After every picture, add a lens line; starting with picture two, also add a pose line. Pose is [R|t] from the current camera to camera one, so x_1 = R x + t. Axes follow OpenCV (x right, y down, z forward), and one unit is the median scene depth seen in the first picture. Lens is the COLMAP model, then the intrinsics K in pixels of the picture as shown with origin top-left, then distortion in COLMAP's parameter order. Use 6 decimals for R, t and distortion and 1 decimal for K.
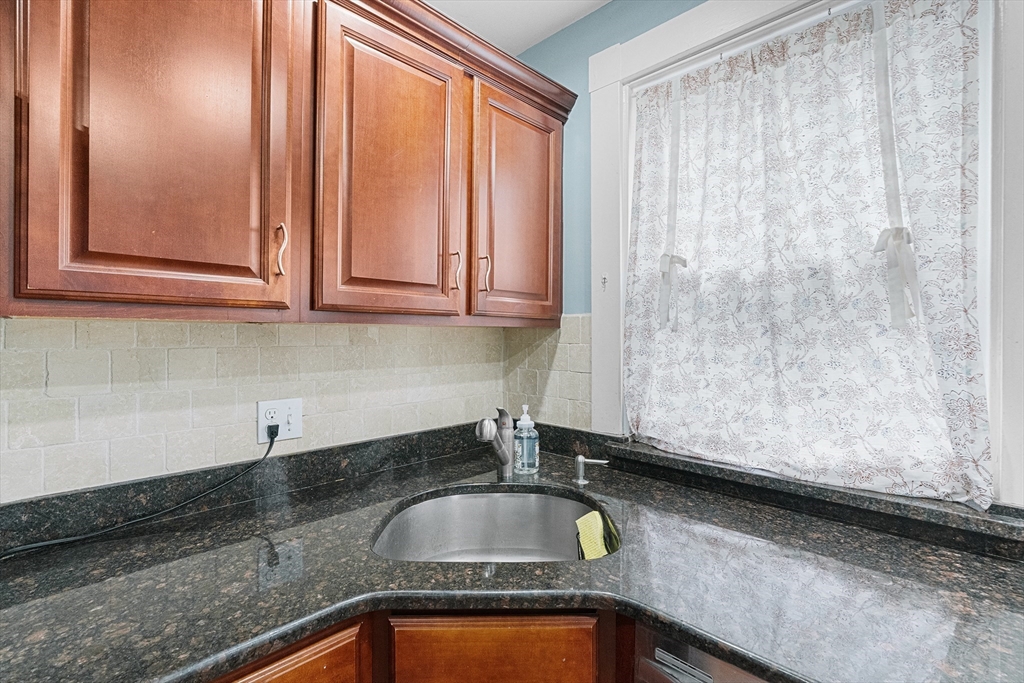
lens RADIAL K [[471.6, 0, 516.4], [0, 471.6, 340.7], [0, 0, 1]] dist [-0.012041, 0.002919]
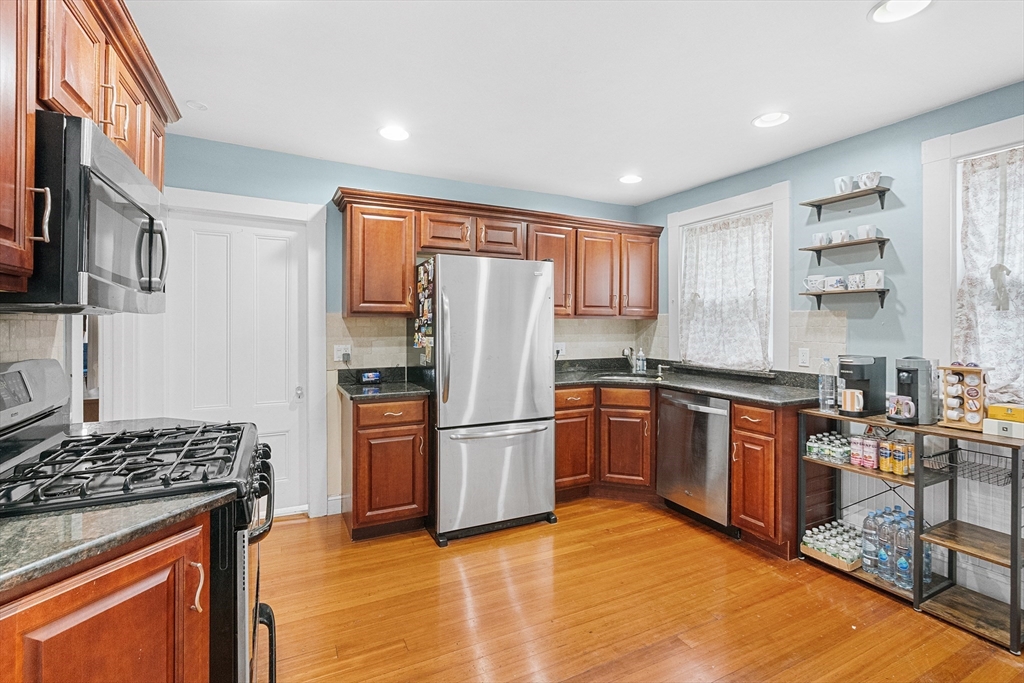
lens RADIAL K [[471.6, 0, 520.8], [0, 471.6, 324.8], [0, 0, 1]] dist [-0.012041, 0.002919]
pose [[0.950244, 0.001065, -0.311504, 0.222892], [-0.003712, 0.999962, -0.007904, 0.028772], [0.311483, 0.008667, 0.950212, -1.941459]]
